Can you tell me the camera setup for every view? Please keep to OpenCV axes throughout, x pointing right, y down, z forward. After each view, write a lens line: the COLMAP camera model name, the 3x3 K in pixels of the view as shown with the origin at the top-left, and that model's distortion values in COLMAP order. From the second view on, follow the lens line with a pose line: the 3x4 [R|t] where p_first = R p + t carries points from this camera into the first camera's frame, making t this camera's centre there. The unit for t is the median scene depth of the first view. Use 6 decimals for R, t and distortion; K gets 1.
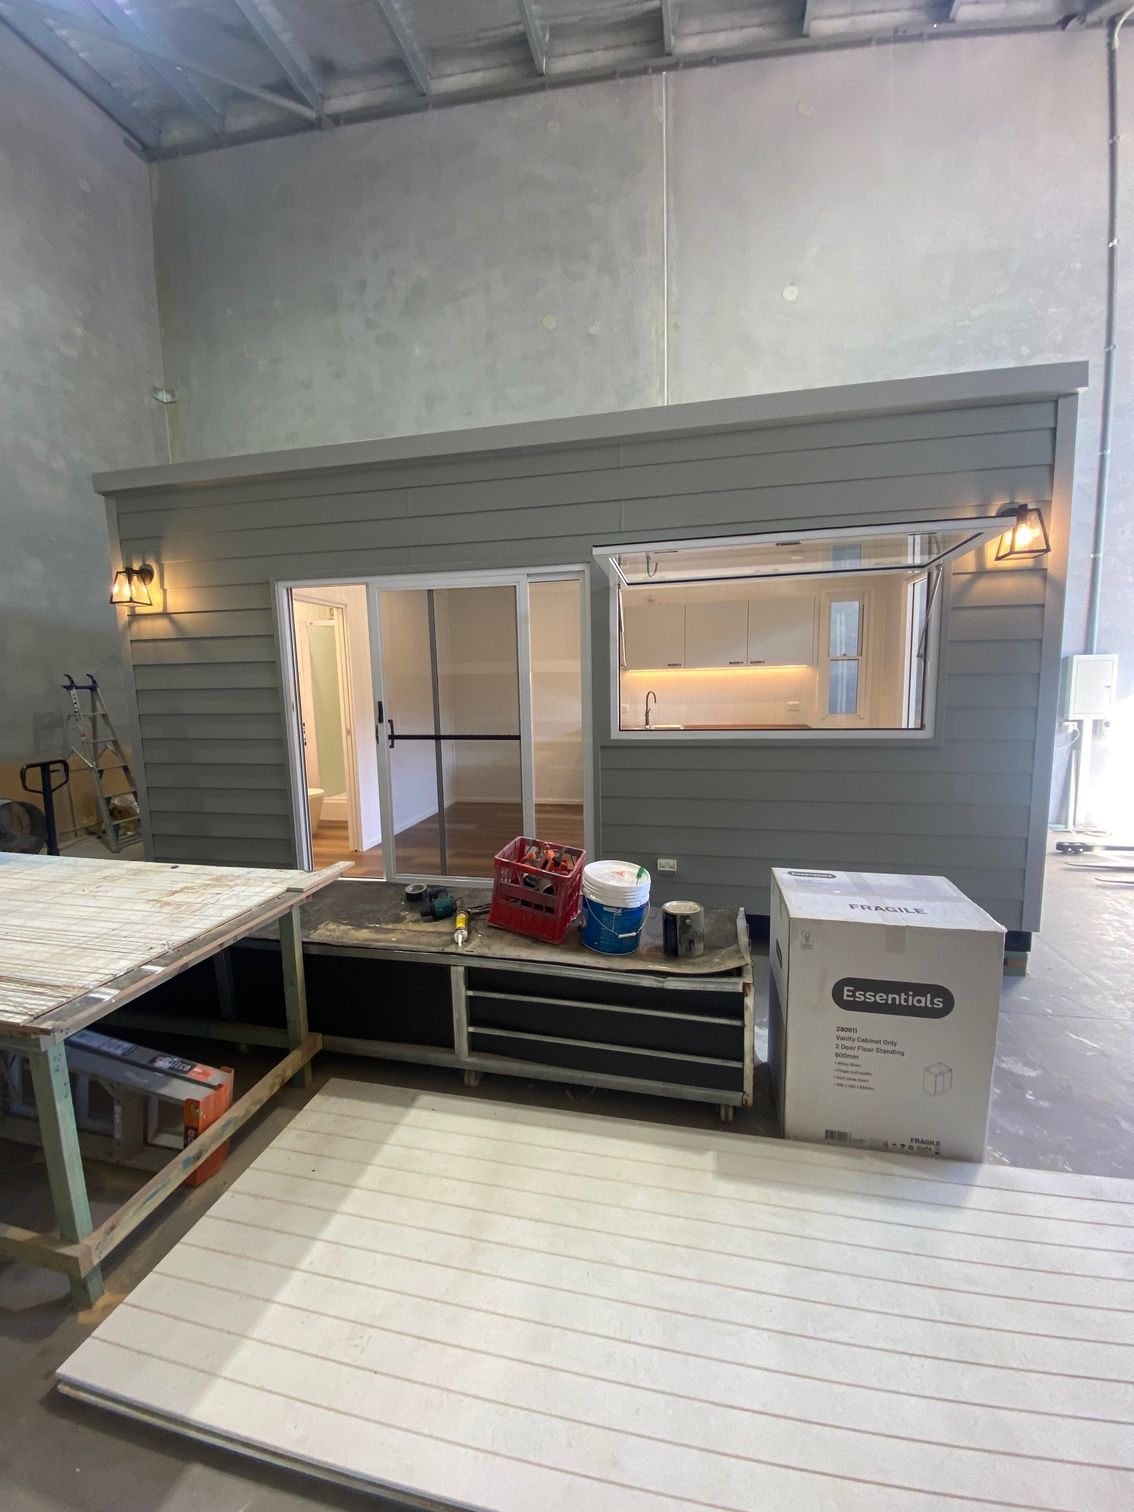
lens RADIAL K [[617.7, 0, 567.0], [0, 617.7, 756.0], [0, 0, 1]] dist [0.023628, -0.021573]
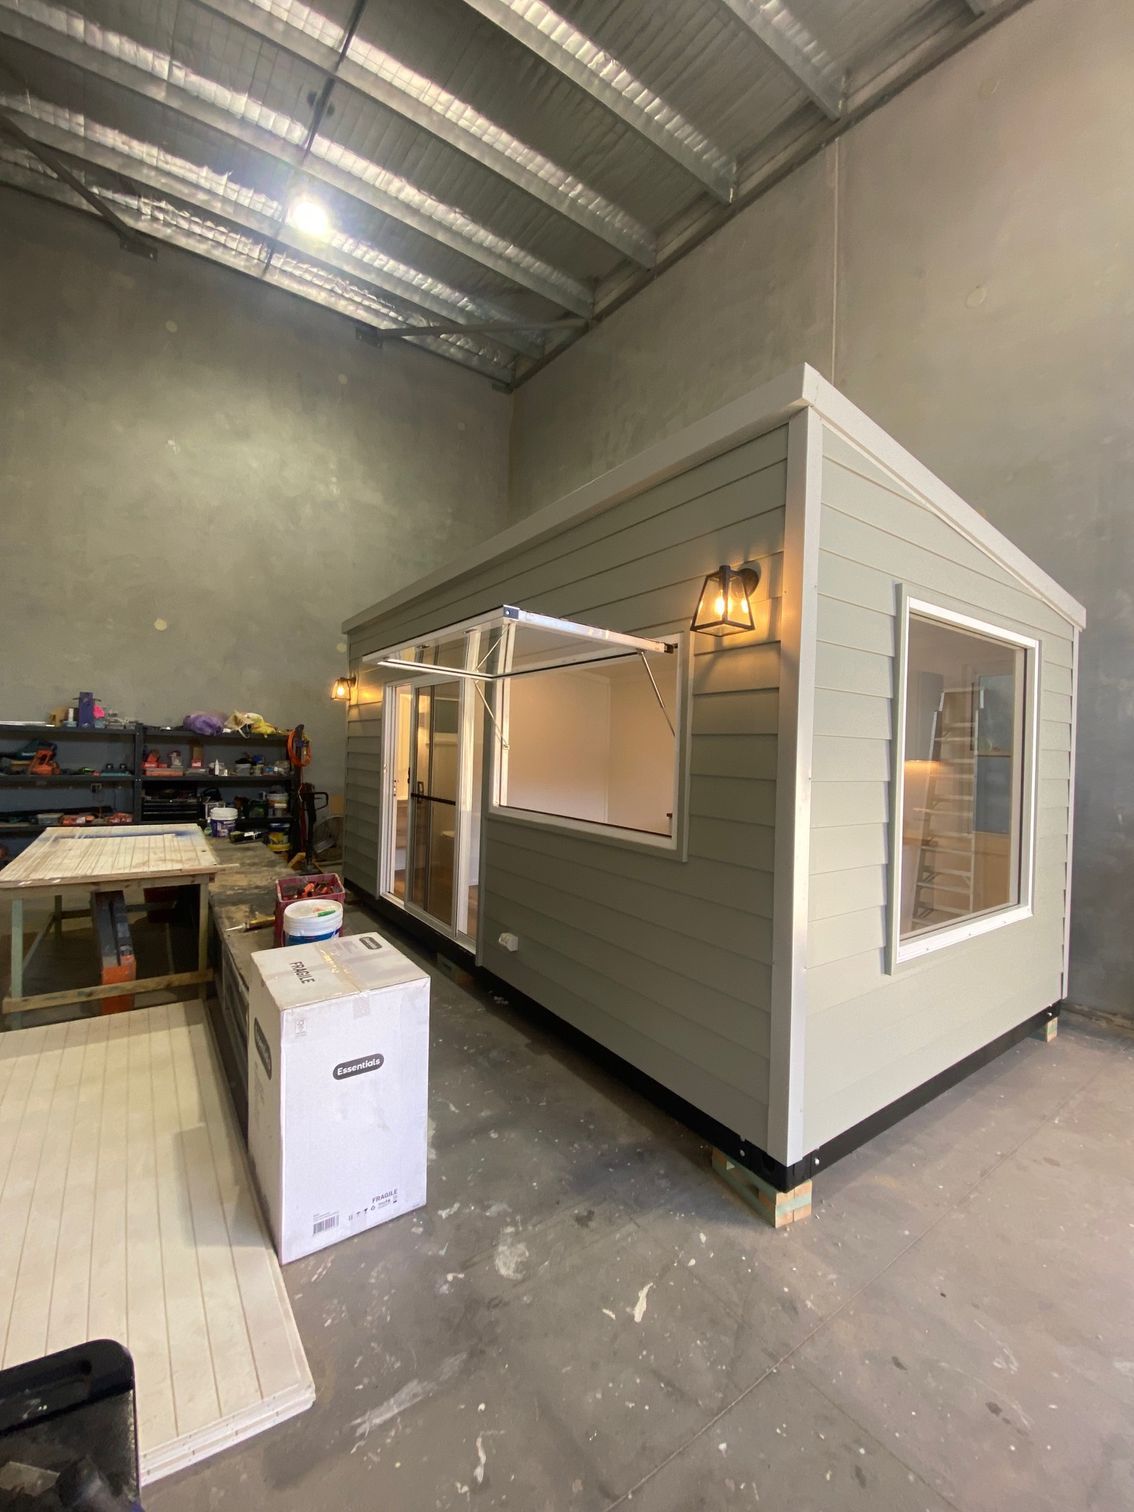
lens RADIAL K [[617.7, 0, 567.0], [0, 617.7, 756.0], [0, 0, 1]] dist [0.023628, -0.021573]
pose [[0.734653, 0.048219, -0.676727, 0.845110], [-0.130780, 0.988829, -0.071517, -0.061263], [0.665719, 0.141042, 0.732752, 0.239719]]
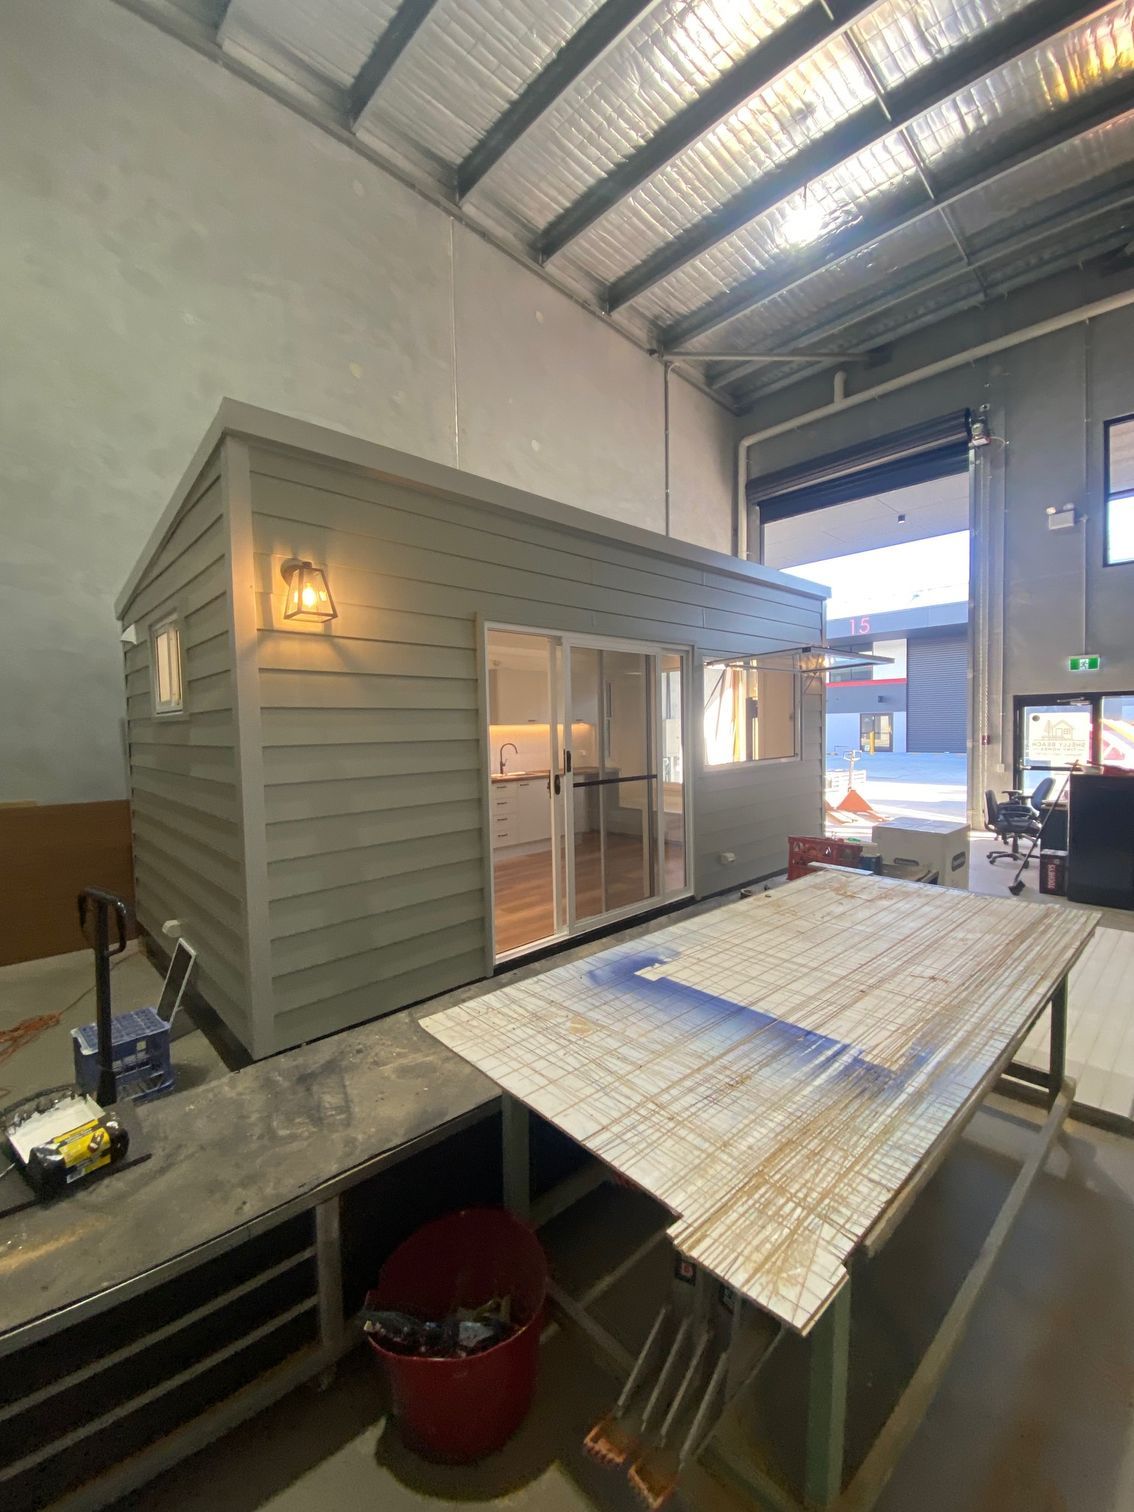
lens RADIAL K [[617.7, 0, 567.0], [0, 617.7, 756.0], [0, 0, 1]] dist [0.023628, -0.021573]
pose [[0.562896, -0.032329, 0.825895, -1.126050], [0.113637, 0.992773, -0.038589, -0.040867], [-0.818679, 0.115574, 0.562502, 0.429279]]
